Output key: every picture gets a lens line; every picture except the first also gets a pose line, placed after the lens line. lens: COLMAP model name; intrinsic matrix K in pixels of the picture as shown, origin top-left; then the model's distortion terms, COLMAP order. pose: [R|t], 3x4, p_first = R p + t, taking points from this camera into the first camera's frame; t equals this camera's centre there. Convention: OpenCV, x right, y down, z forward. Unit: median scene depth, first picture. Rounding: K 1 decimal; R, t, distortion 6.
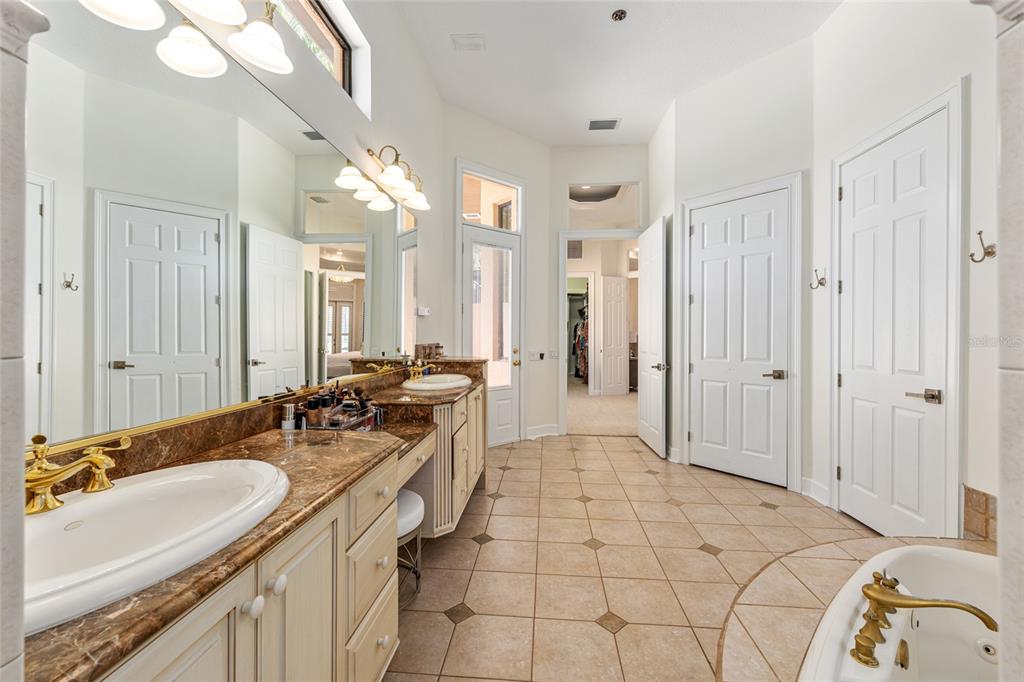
lens RADIAL K [[414.7, 0, 511.8], [0, 414.7, 337.2], [0, 0, 1]] dist [0.002494, 0.000157]
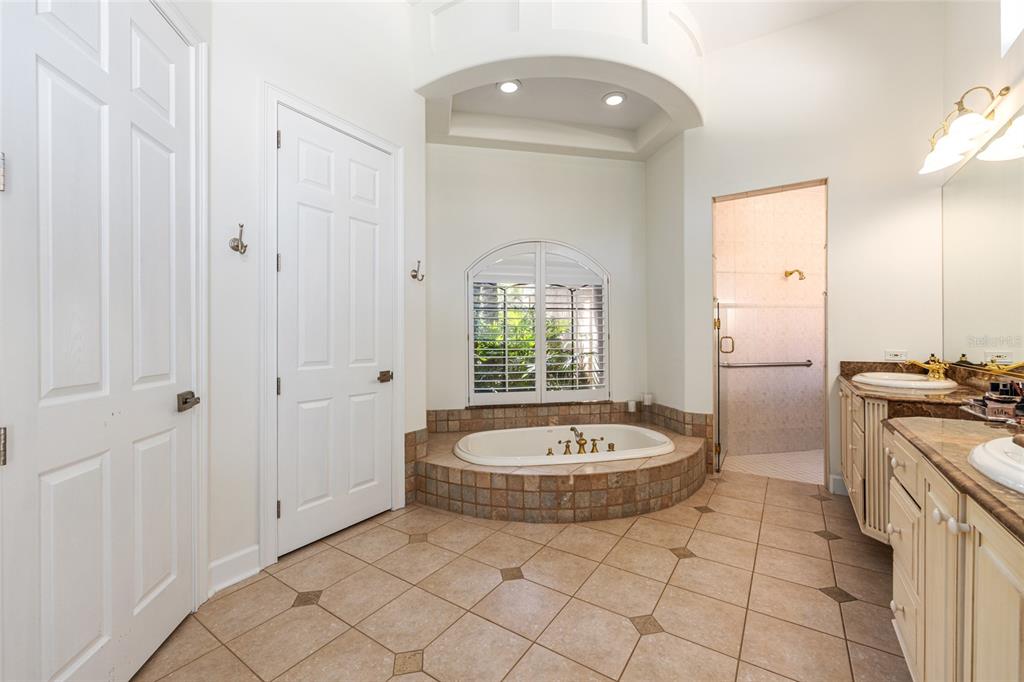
lens RADIAL K [[414.7, 0, 514.9], [0, 414.7, 338.1], [0, 0, 1]] dist [0.002494, 0.000157]
pose [[-0.877309, 0.002291, 0.479920, 0.056305], [0.007242, 0.999938, 0.008465, 0.015473], [-0.479871, 0.010902, -0.877271, 1.634290]]
